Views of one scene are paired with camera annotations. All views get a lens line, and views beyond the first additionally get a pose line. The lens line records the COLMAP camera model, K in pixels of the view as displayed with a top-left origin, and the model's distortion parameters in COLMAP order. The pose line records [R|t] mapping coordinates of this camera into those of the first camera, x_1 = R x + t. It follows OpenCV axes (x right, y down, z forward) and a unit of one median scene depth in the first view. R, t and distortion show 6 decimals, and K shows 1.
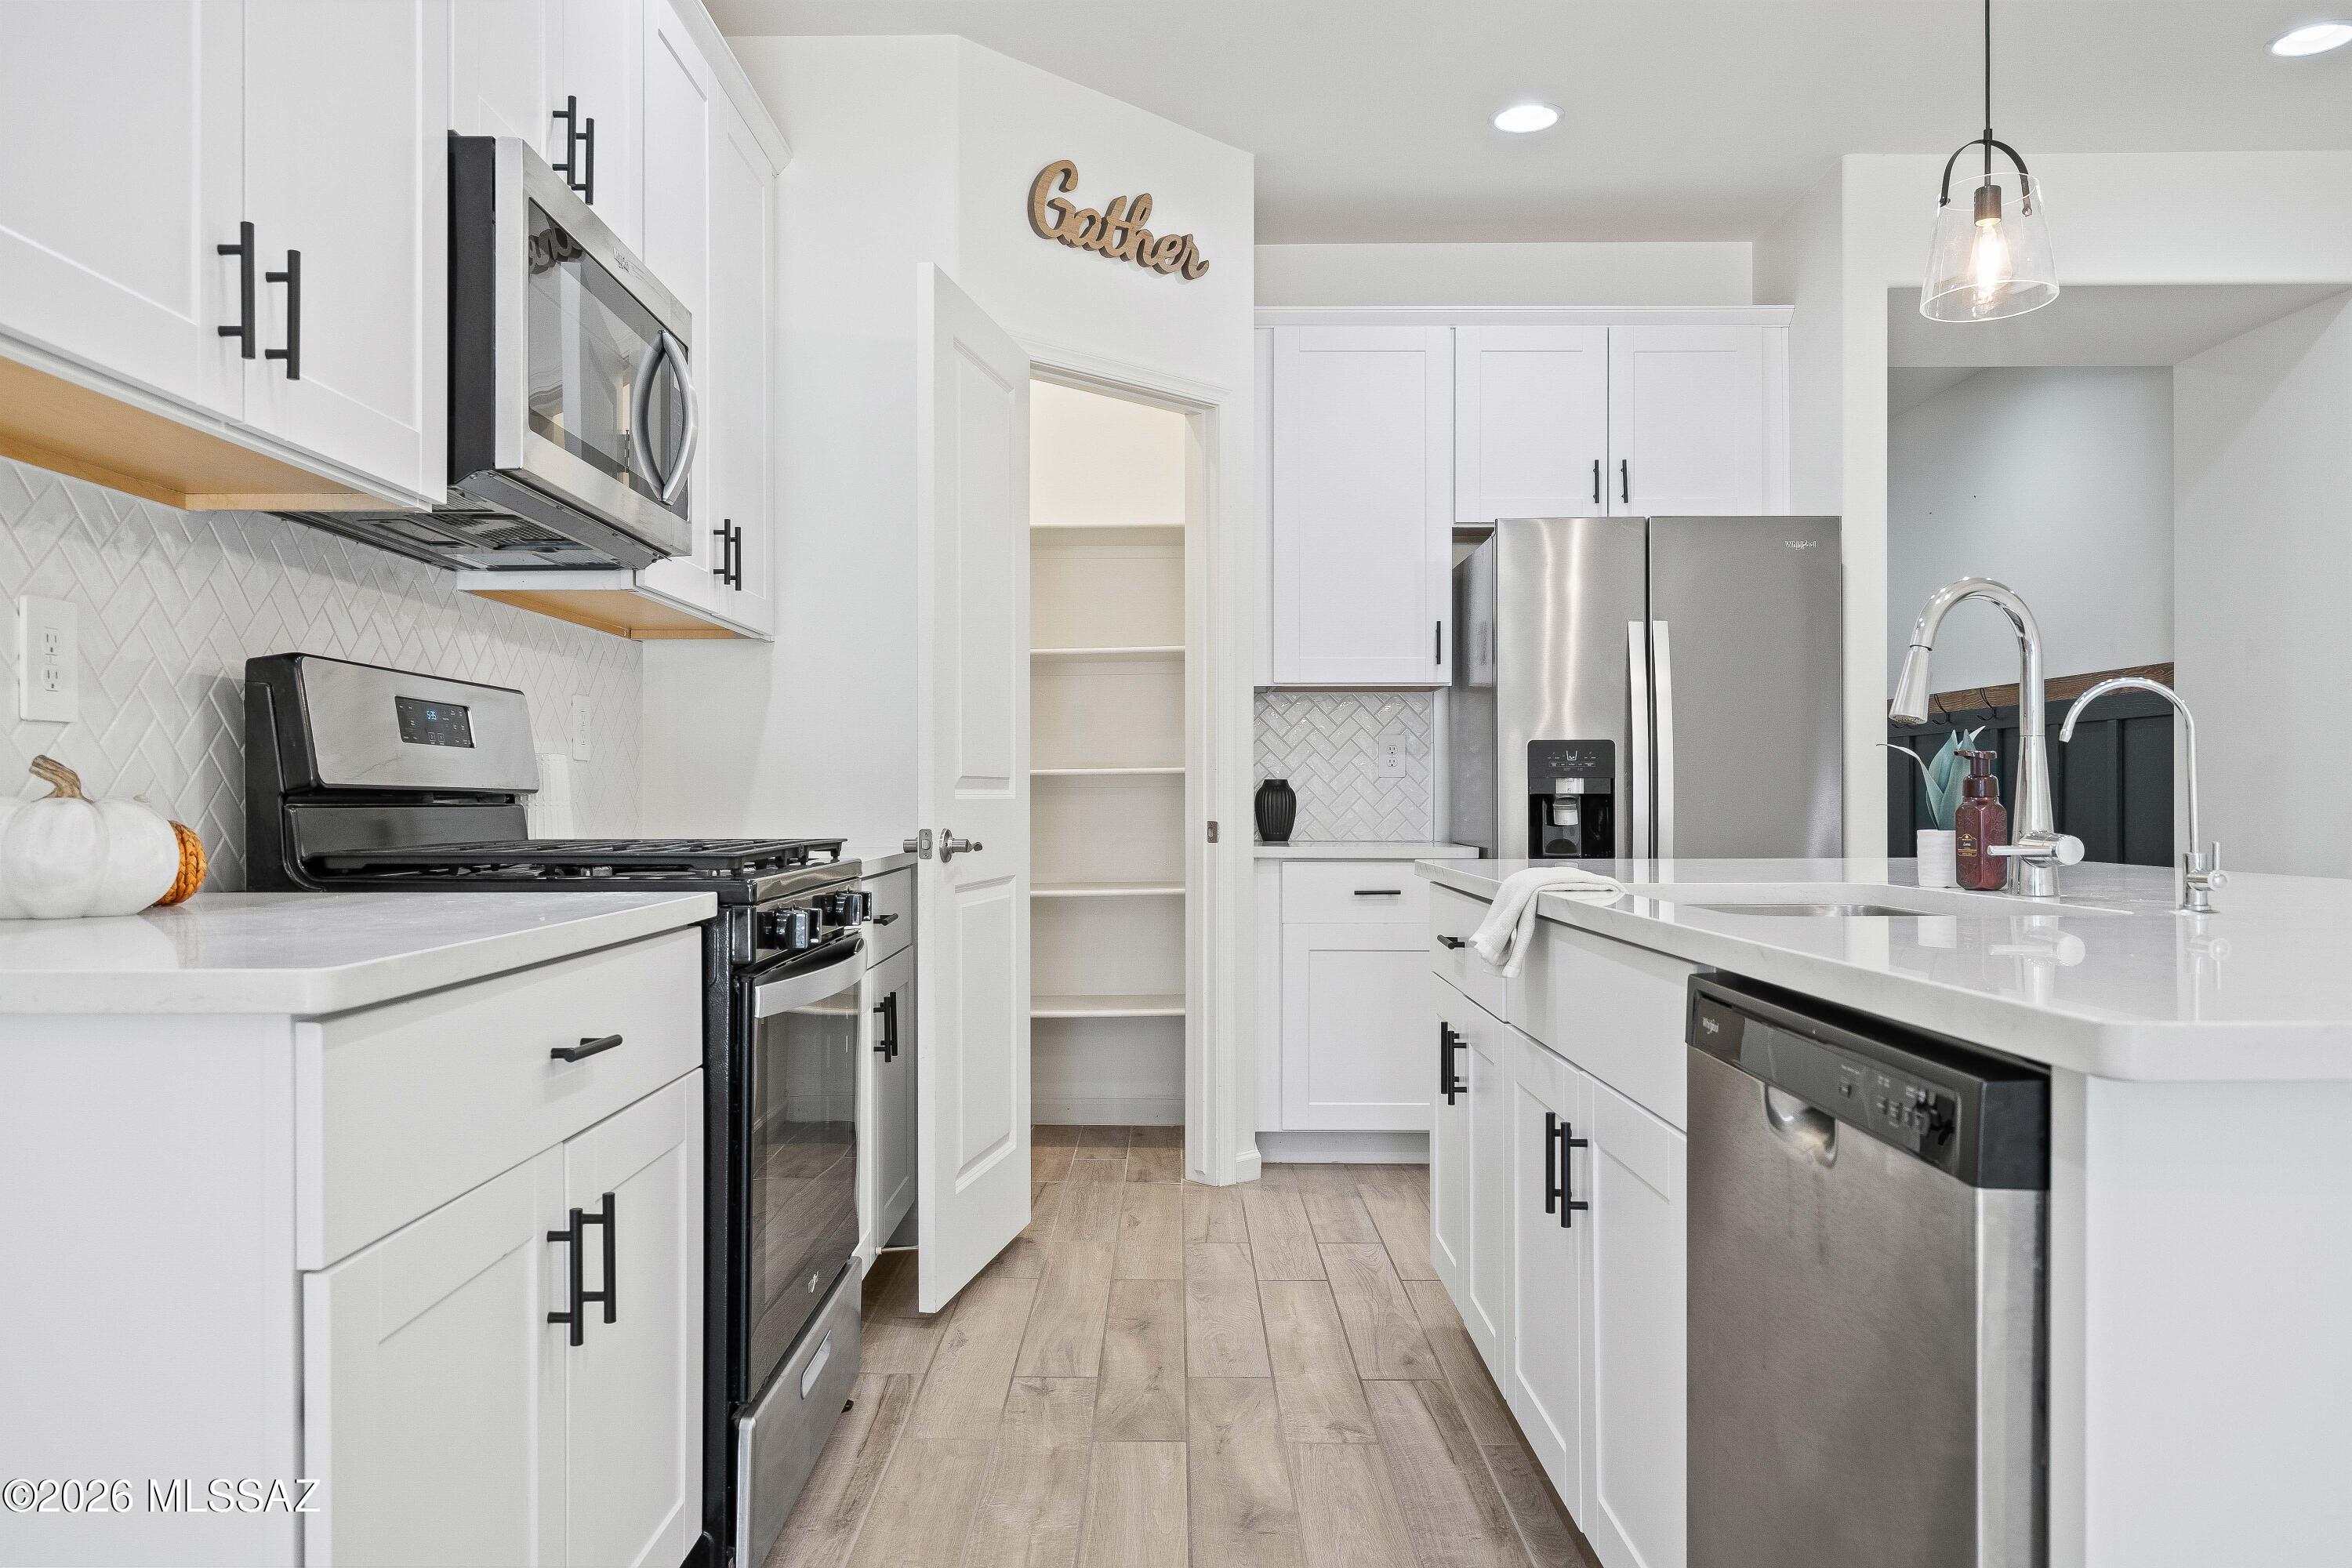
lens RADIAL K [[1684.8, 0, 1157.7], [0, 1684.8, 793.9], [0, 0, 1]] dist [0.000217, -0.004959]
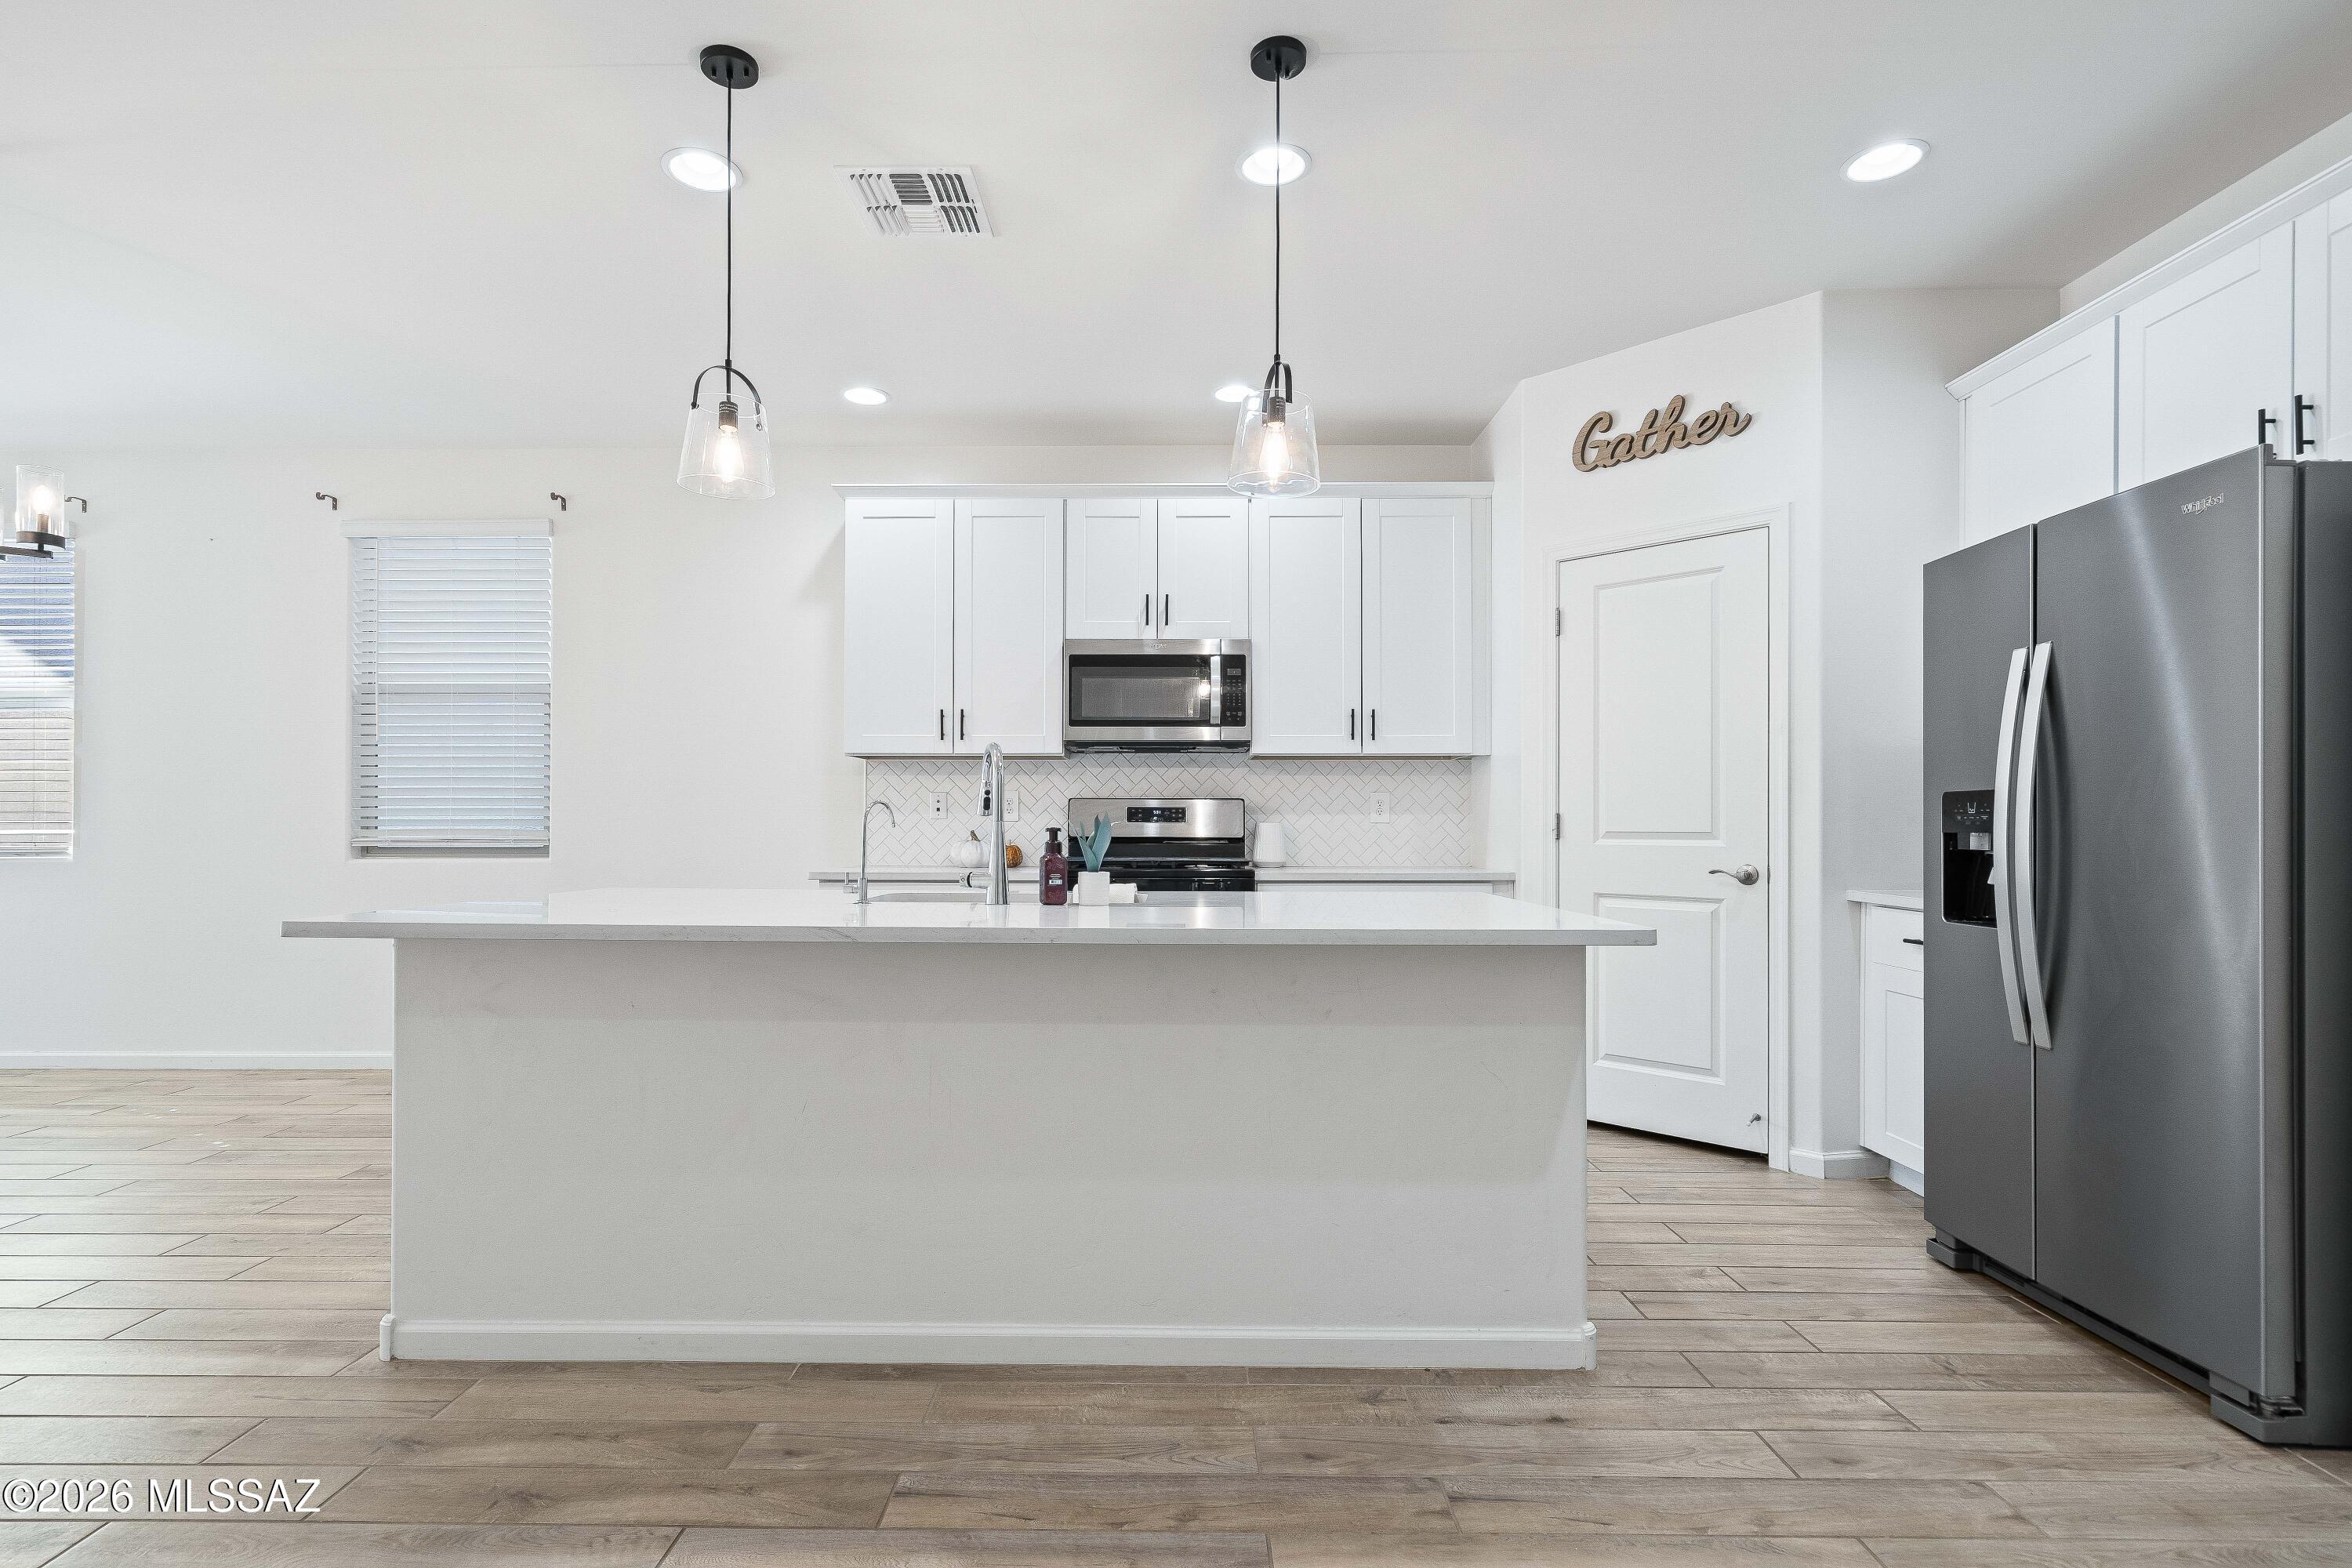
lens RADIAL K [[1139.3, 0, 1159.4], [0, 1139.3, 814.1], [0, 0, 1]] dist [-0.002737, 0.002935]
pose [[-0.002769, -0.009224, -0.999954, 1.387974], [0.000526, 0.999957, -0.009226, -0.022322], [0.999996, -0.000551, -0.002764, 0.908399]]
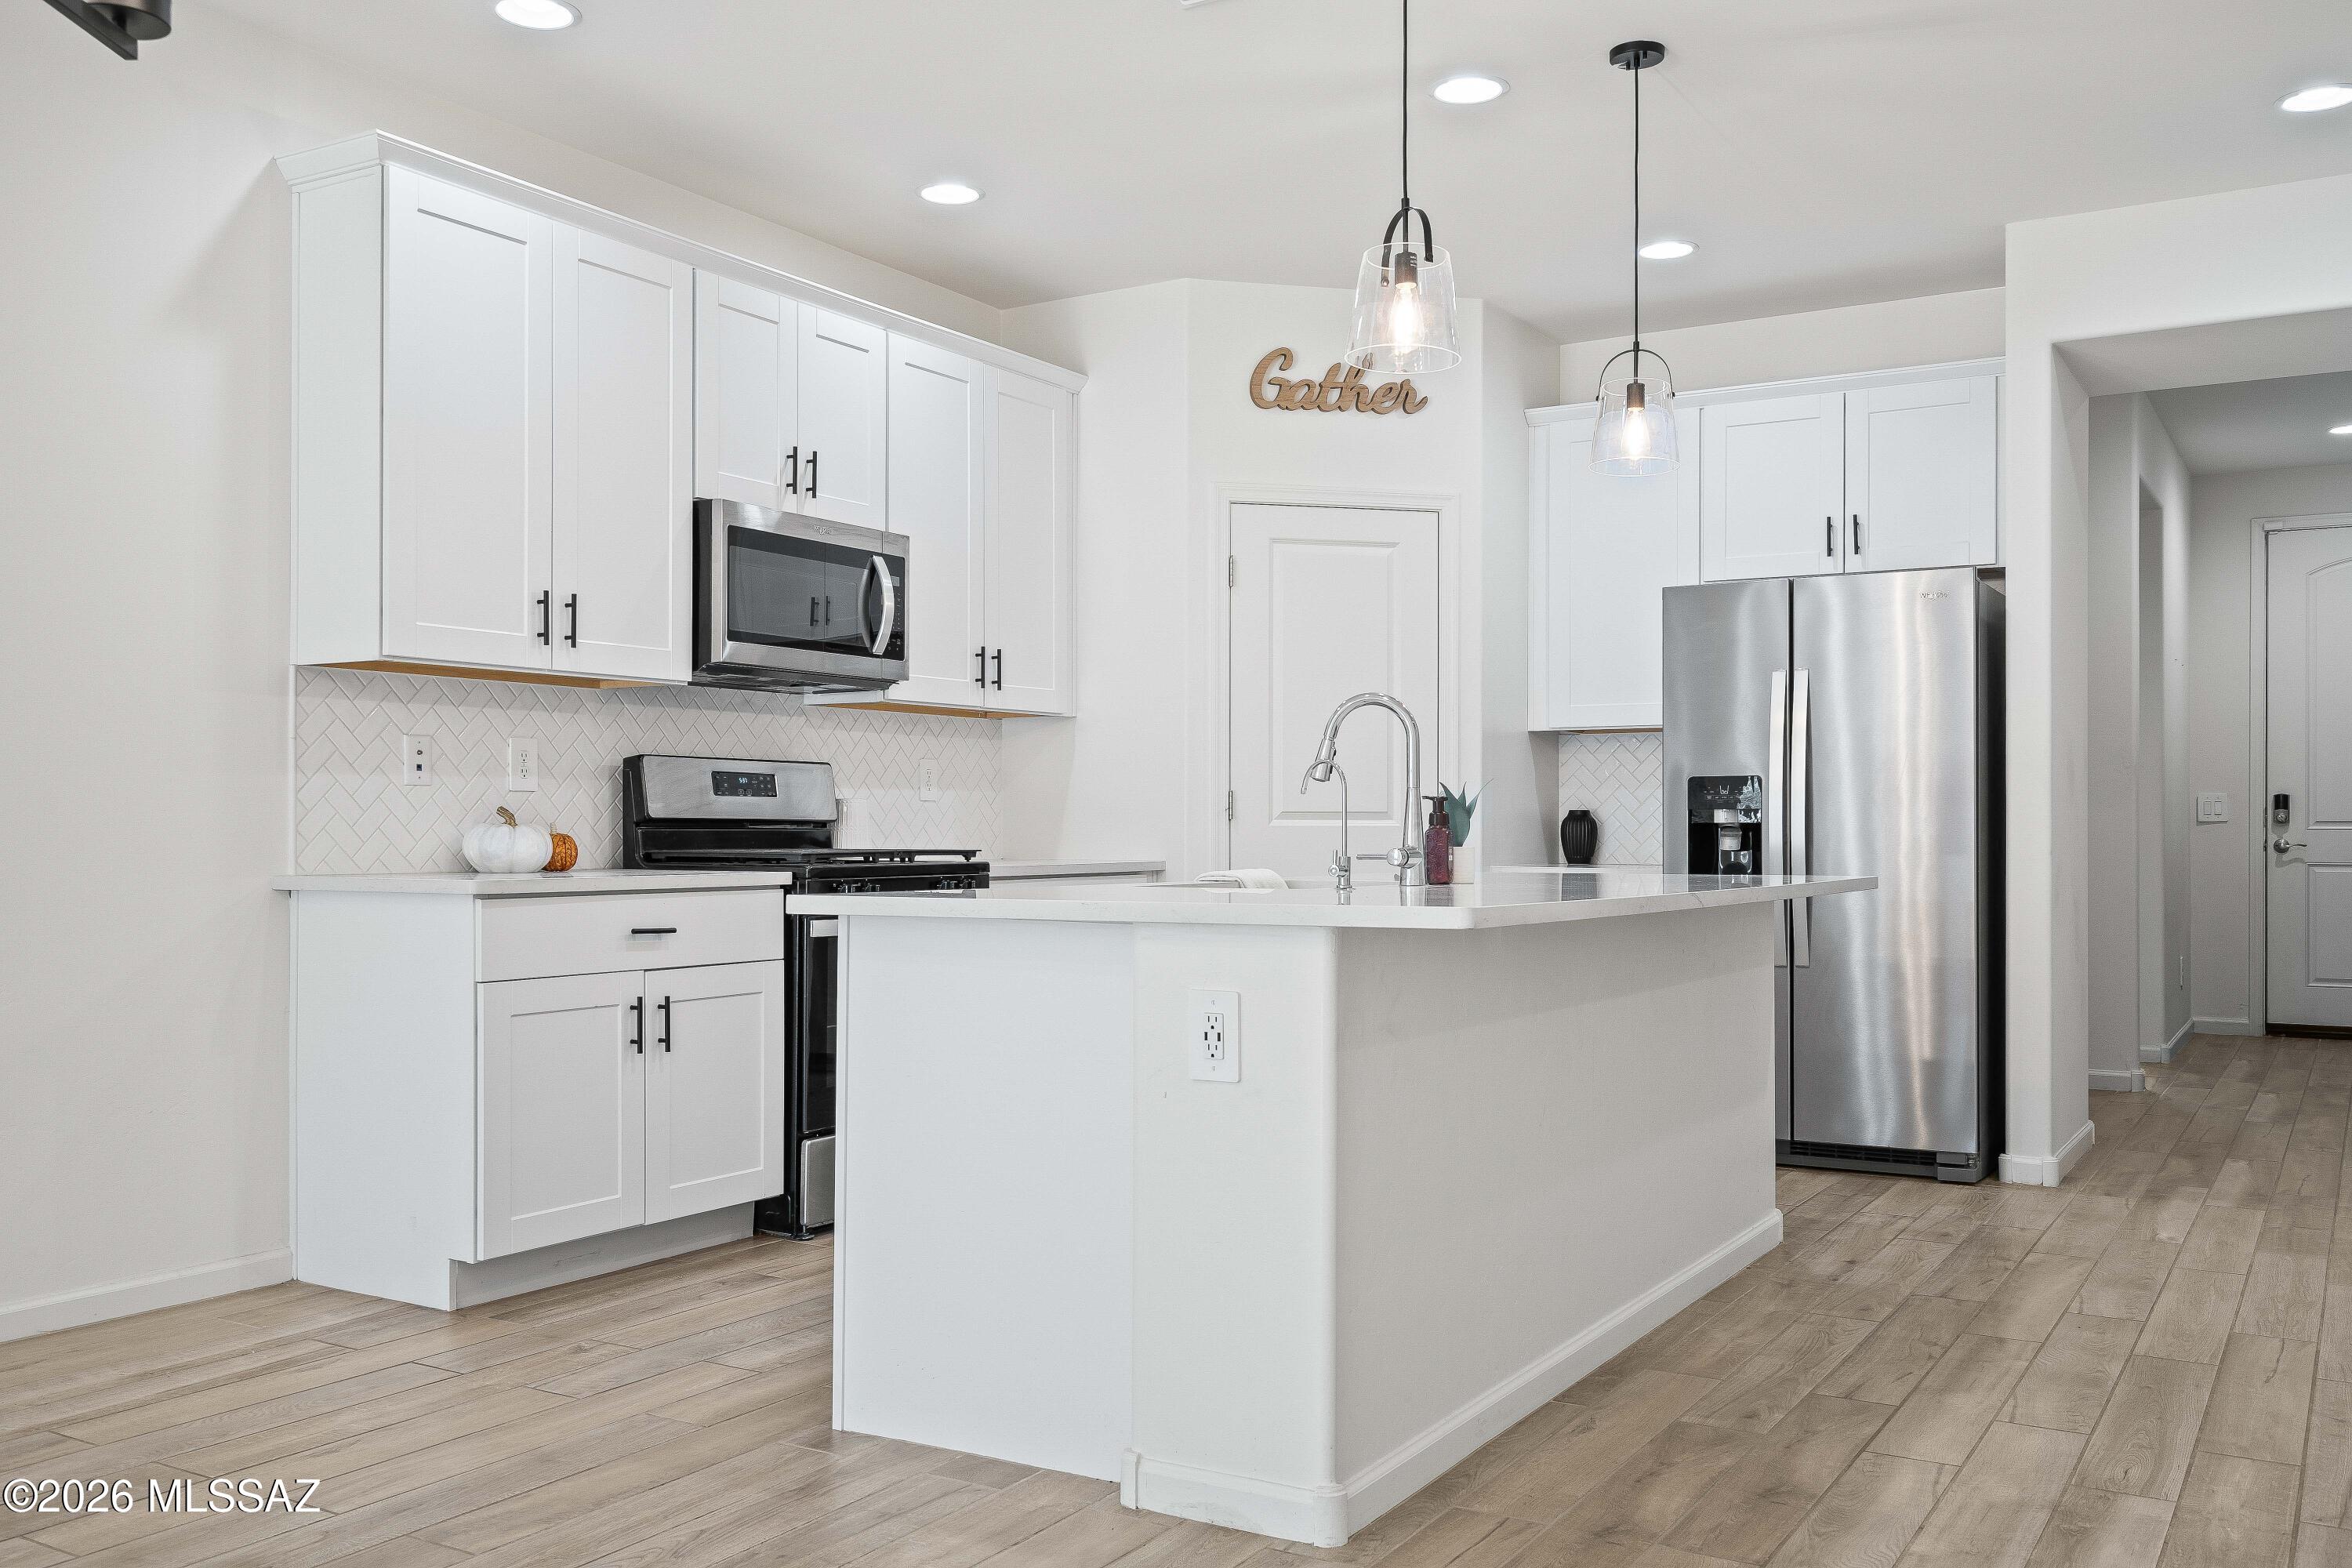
lens RADIAL K [[2011.5, 0, 1165.6], [0, 2011.5, 805.3], [0, 0, 1]] dist [0.025833, -0.007557]
pose [[0.860165, -0.003251, -0.510006, 1.000766], [-0.000865, 0.999969, -0.007834, -0.001448], [0.510015, 0.007180, 0.860135, -0.615089]]
